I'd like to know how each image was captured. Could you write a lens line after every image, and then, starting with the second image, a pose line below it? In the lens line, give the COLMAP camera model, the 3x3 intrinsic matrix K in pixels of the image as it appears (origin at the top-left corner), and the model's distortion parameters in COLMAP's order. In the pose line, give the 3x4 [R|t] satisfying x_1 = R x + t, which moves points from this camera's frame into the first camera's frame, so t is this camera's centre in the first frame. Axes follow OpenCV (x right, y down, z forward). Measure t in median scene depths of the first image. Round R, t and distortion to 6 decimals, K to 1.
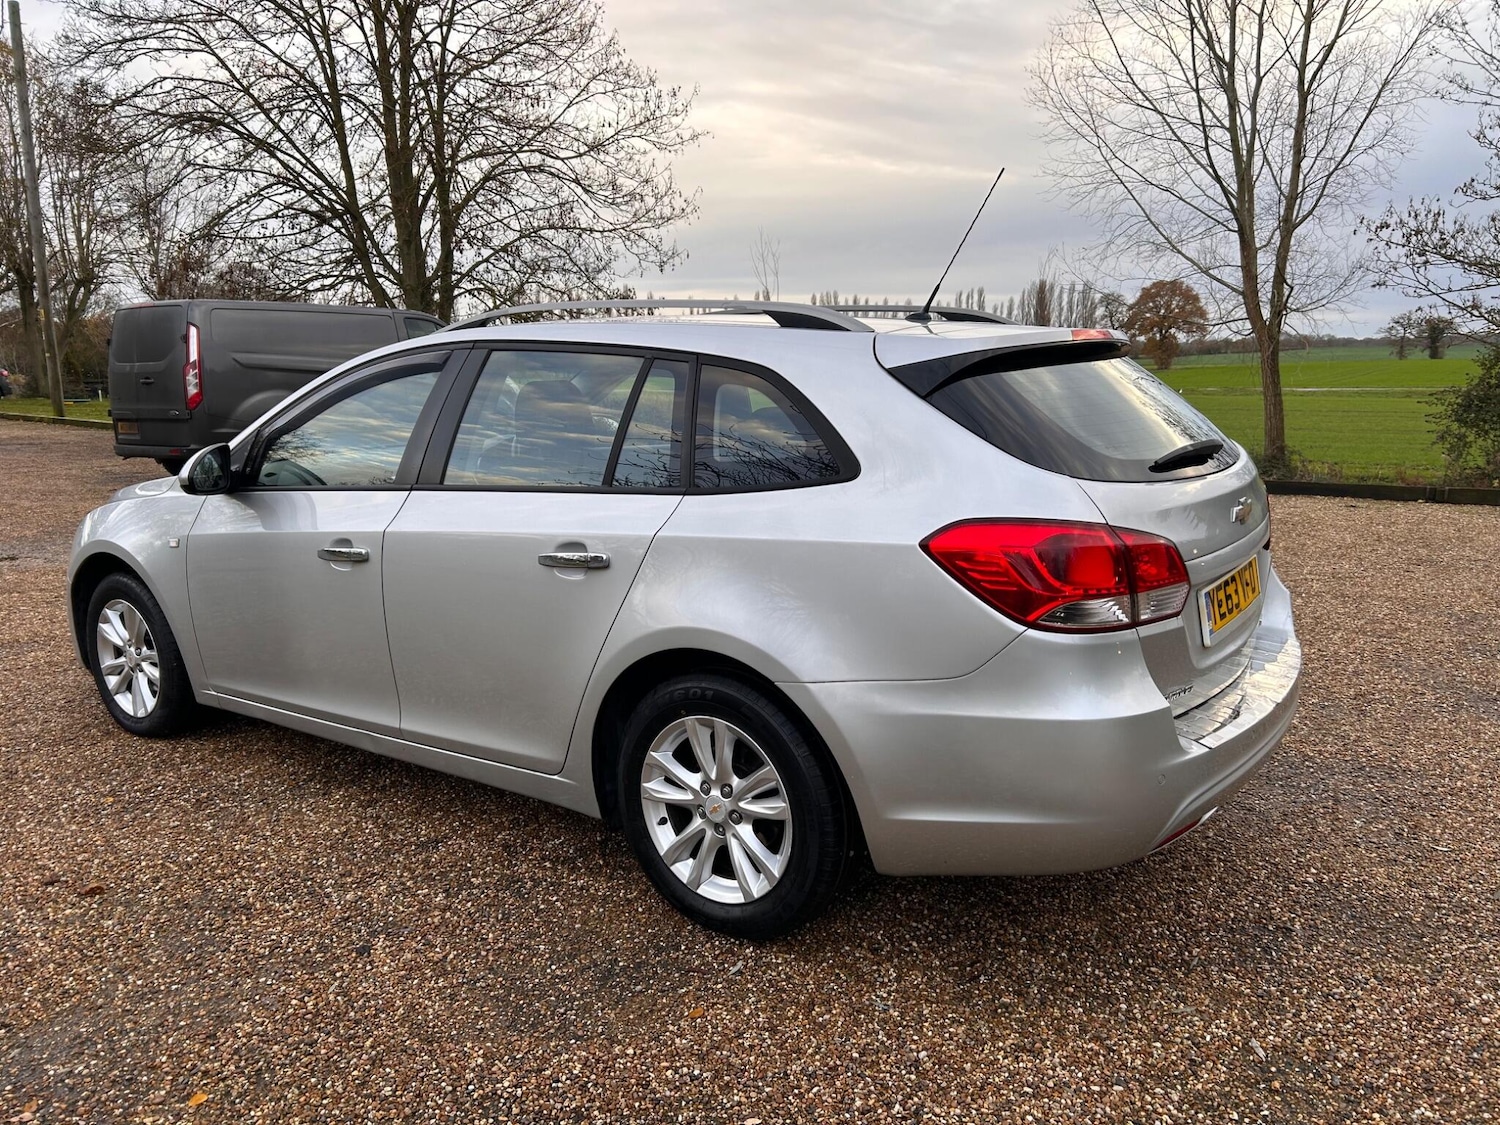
lens RADIAL K [[1123.4, 0, 750.6], [0, 1123.4, 561.6], [0, 0, 1]] dist [0.056262, -0.058304]
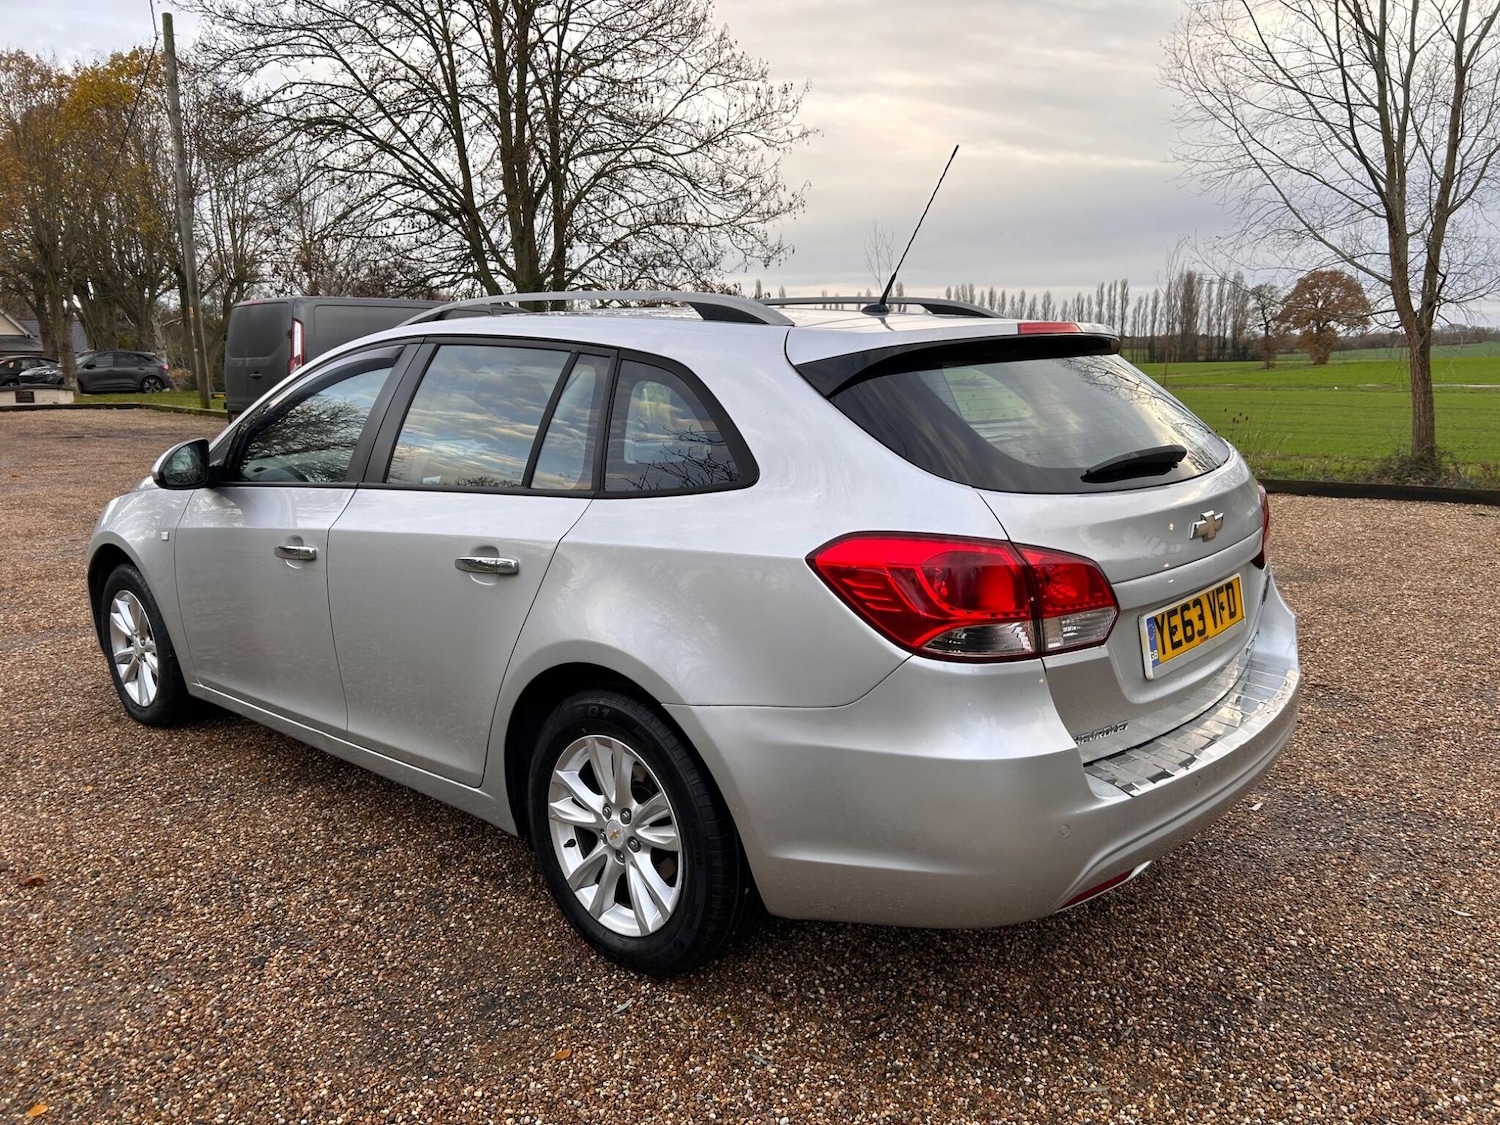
lens RADIAL K [[1123.4, 0, 752.2], [0, 1123.4, 564.4], [0, 0, 1]] dist [0.056262, -0.058304]
pose [[0.993499, 0.021279, -0.111835, 0.145826], [-0.020521, 0.999758, 0.007923, -0.011823], [0.111976, -0.005577, 0.993695, 0.064270]]
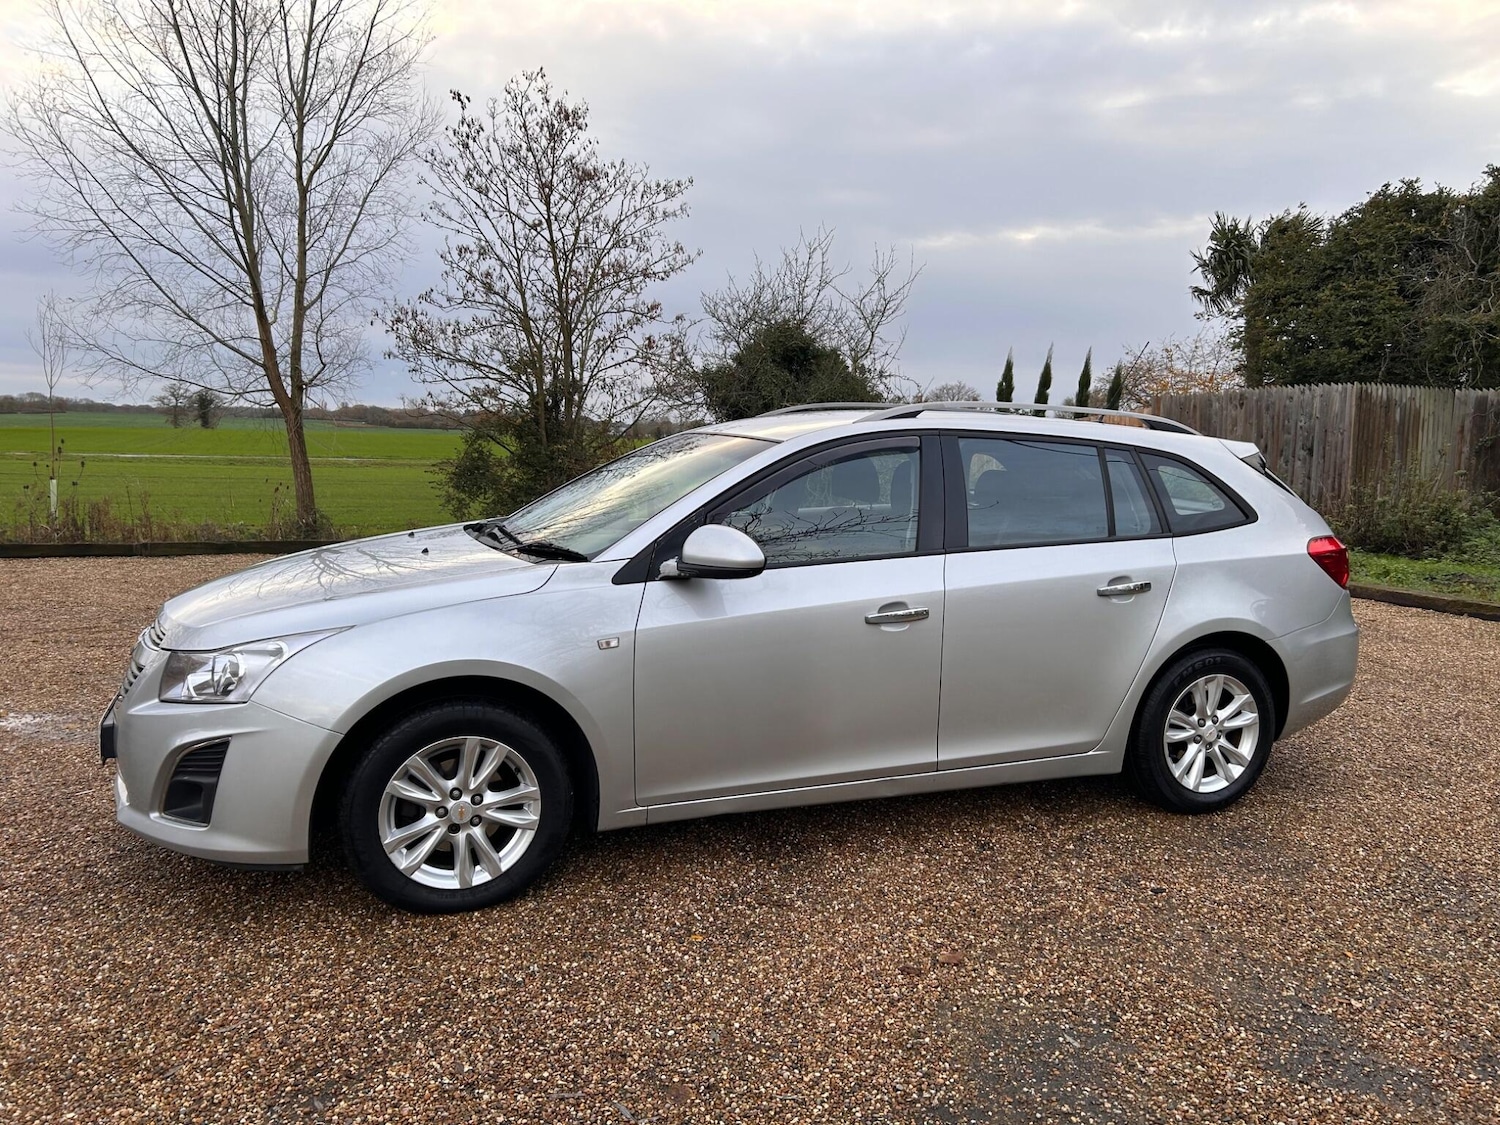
lens RADIAL K [[1123.4, 0, 760.5], [0, 1123.4, 563.6], [0, 0, 1]] dist [0.056262, -0.058304]
pose [[0.541973, -0.068201, 0.837624, -1.354484], [0.114897, 0.993356, 0.006539, -0.081026], [-0.832505, 0.092697, 0.546208, 0.506202]]
